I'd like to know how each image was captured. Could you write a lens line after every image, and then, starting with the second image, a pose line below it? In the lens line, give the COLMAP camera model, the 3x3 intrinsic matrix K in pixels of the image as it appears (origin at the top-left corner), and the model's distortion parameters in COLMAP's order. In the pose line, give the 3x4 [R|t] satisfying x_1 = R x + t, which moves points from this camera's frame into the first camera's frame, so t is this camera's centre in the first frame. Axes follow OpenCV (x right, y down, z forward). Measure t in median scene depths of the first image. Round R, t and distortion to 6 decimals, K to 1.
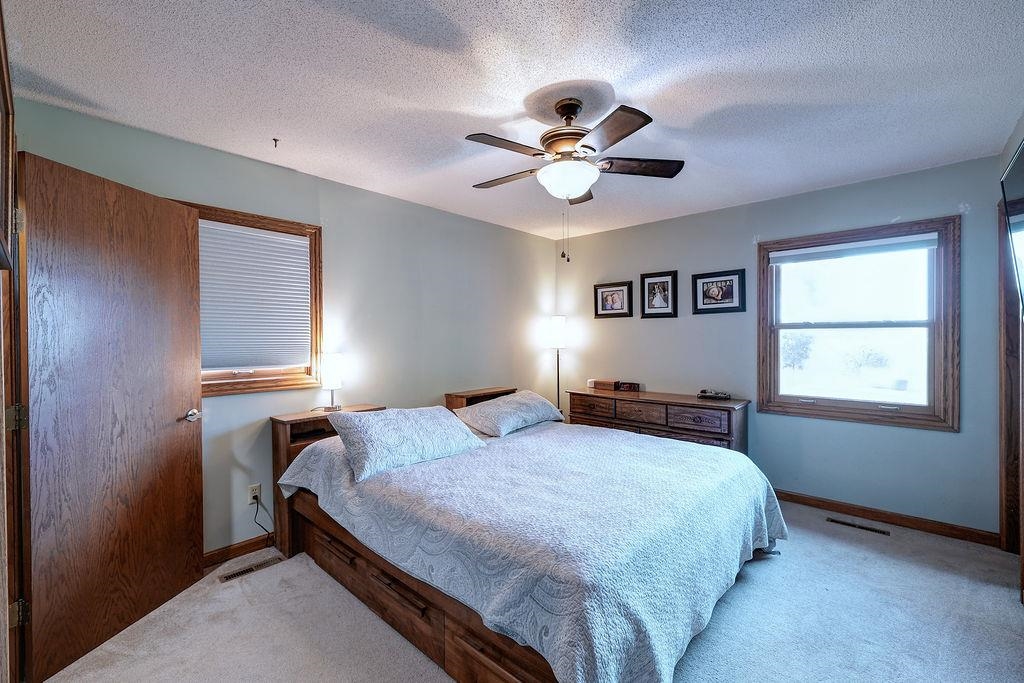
lens RADIAL K [[431.6, 0, 506.1], [0, 431.6, 338.7], [0, 0, 1]] dist [-0.000013, -0.000071]
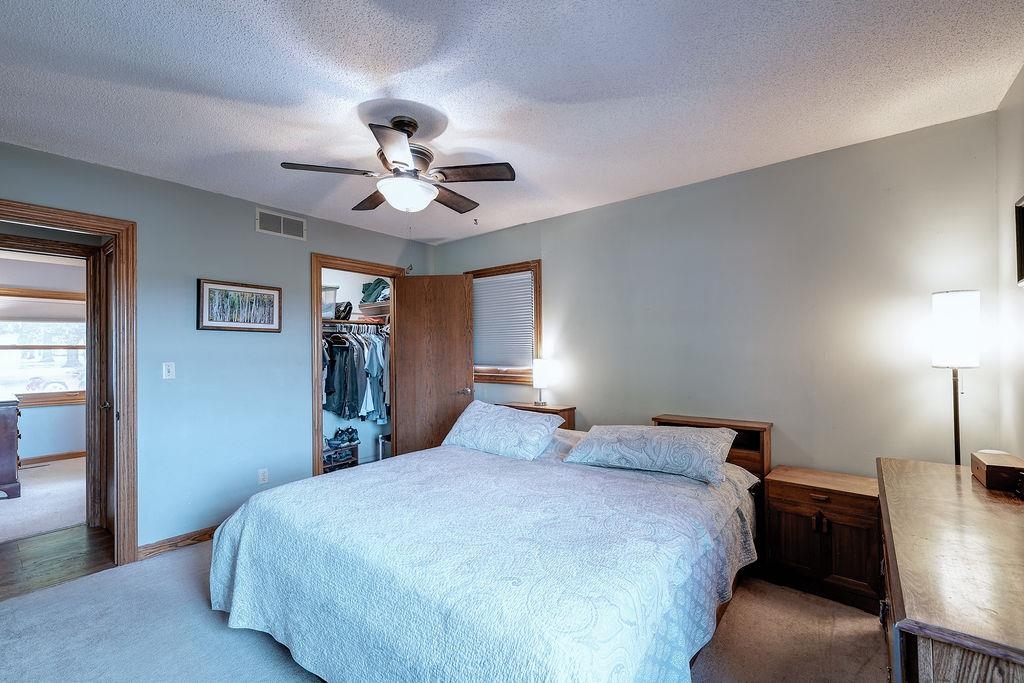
lens RADIAL K [[441.7, 0, 512.0], [0, 441.7, 341.5], [0, 0, 1]] dist [0.000098, -0.000014]
pose [[0.062860, -0.017194, -0.997874, 0.891147], [0.003794, 0.999848, -0.016989, 0.004012], [0.998015, -0.002718, 0.062916, 0.871682]]
